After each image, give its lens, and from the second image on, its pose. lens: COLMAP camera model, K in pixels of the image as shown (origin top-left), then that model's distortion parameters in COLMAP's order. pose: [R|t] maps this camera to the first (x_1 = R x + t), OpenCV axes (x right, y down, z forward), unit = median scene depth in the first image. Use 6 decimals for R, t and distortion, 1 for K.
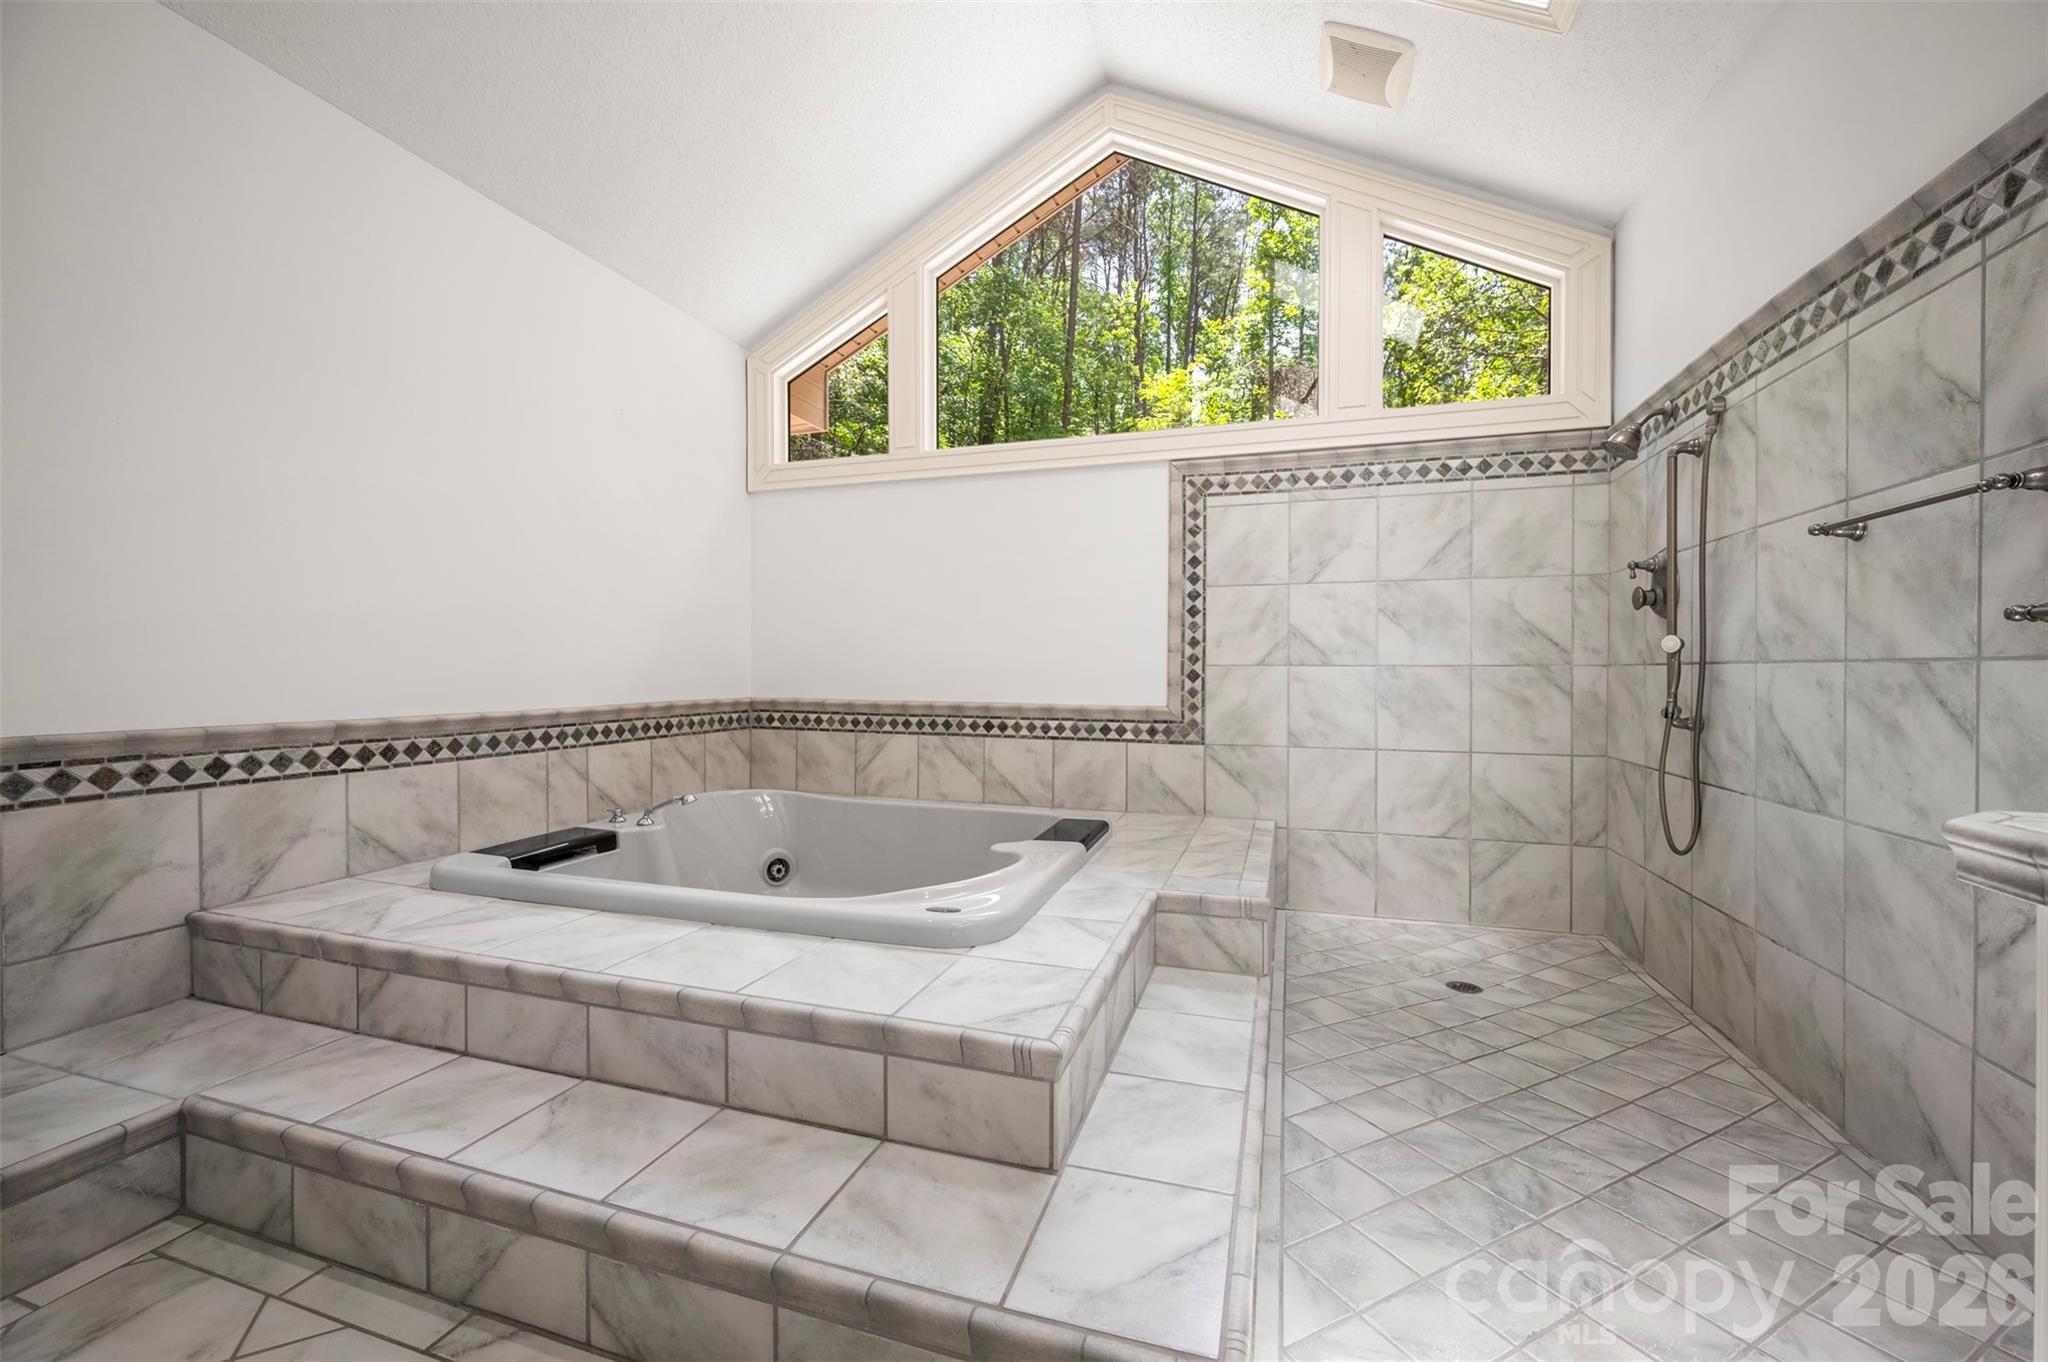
lens RADIAL K [[818.6, 0, 1016.2], [0, 818.6, 680.6], [0, 0, 1]] dist [-0.000204, -0.000041]
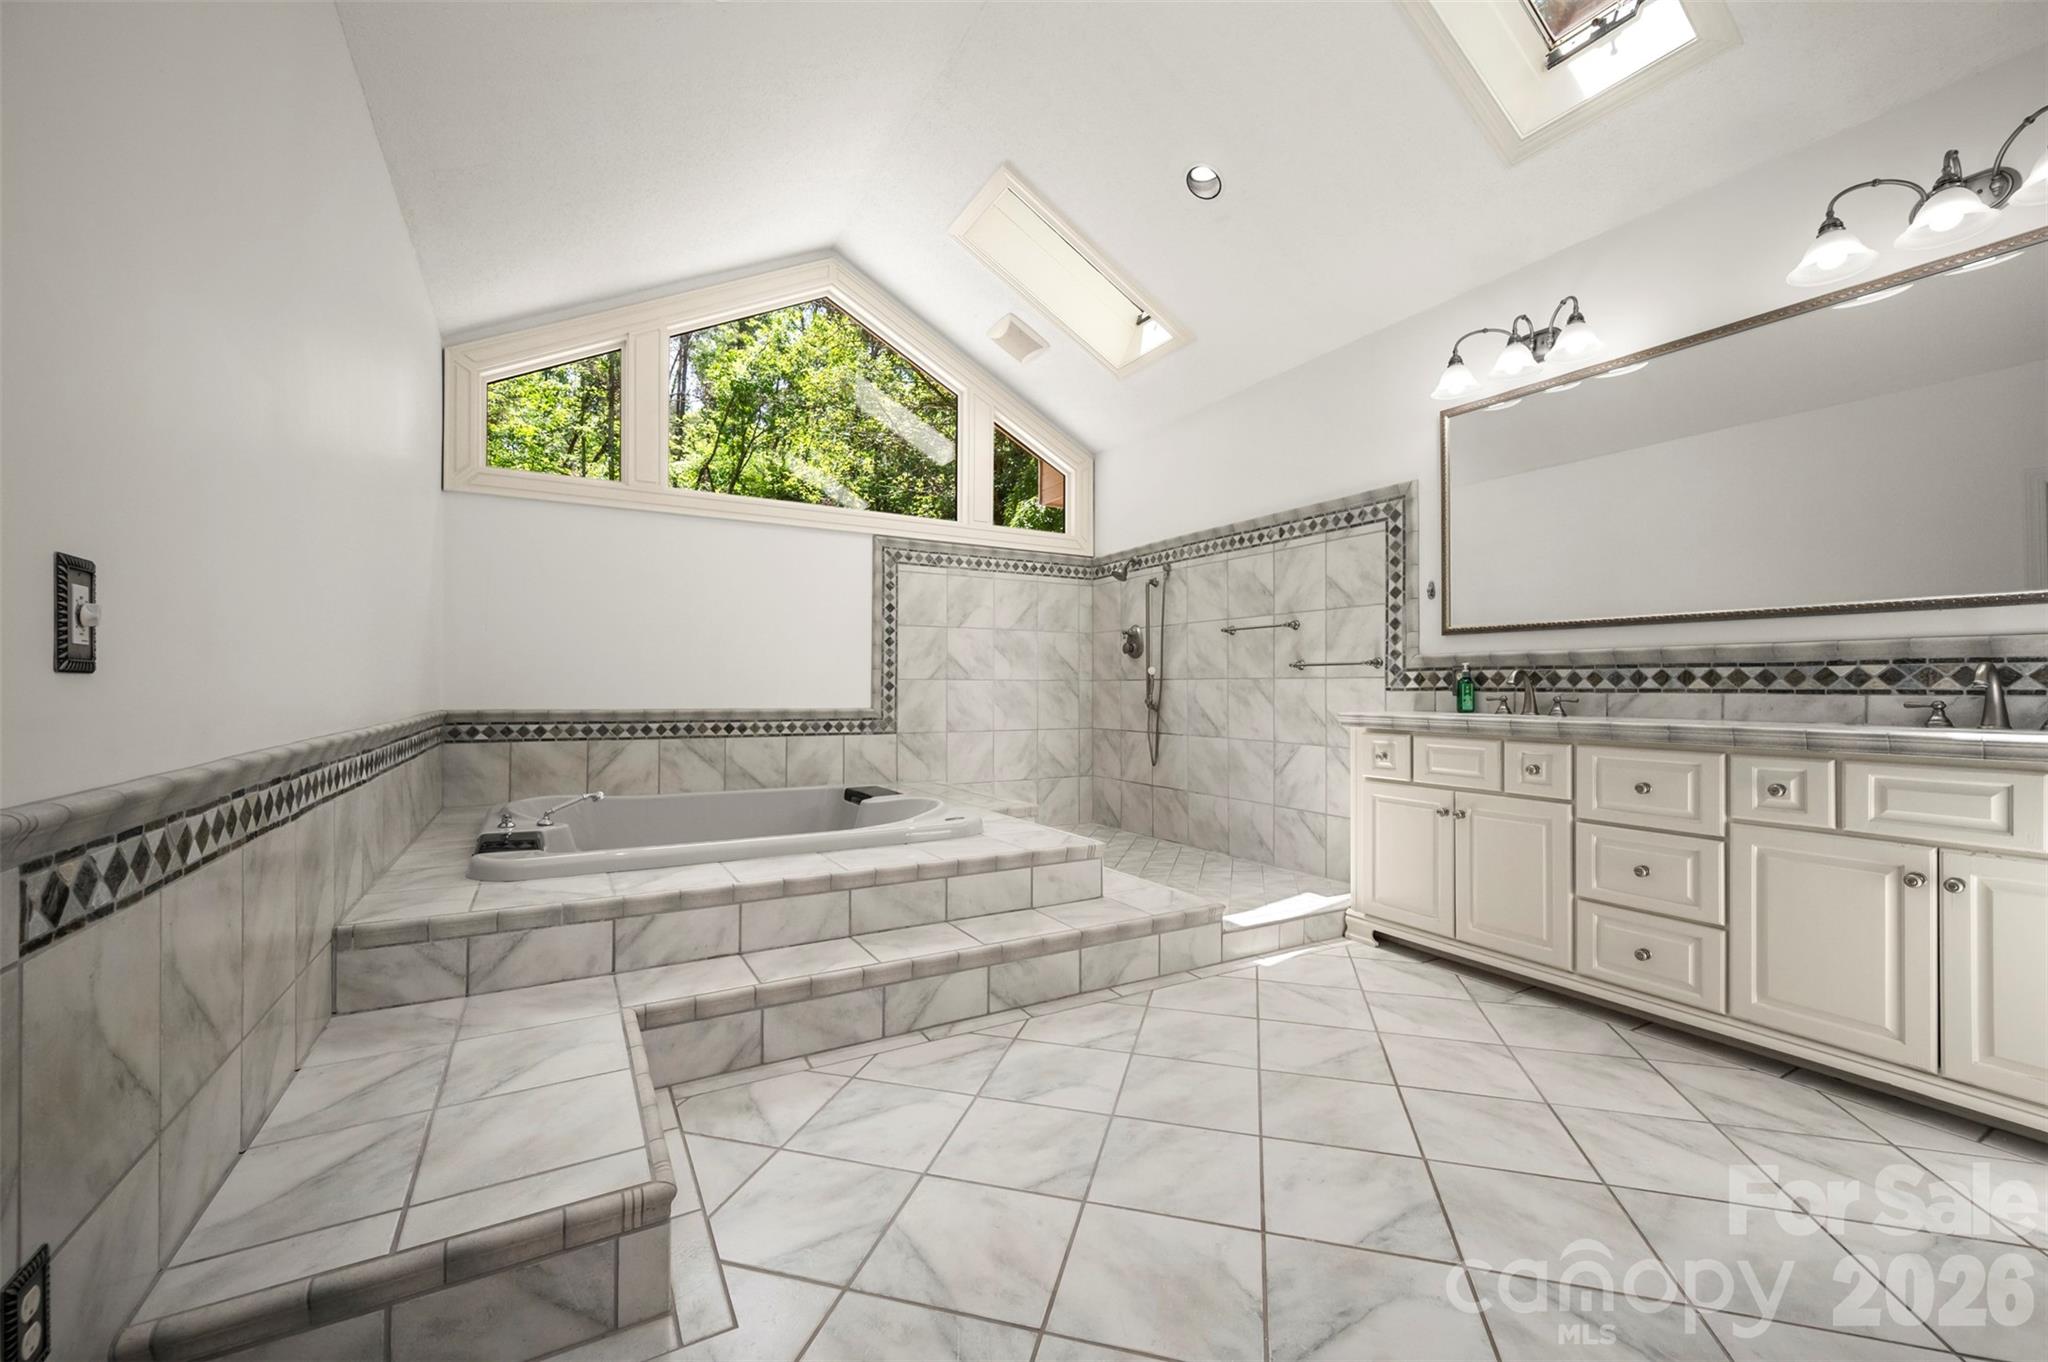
lens RADIAL K [[818.6, 0, 1044.3], [0, 818.6, 683.1], [0, 0, 1]] dist [-0.000204, -0.000041]
pose [[0.657510, 0.004145, 0.753434, -0.751718], [0.008927, 0.999872, -0.013291, 0.011164], [-0.753393, 0.015465, 0.657389, -0.167463]]
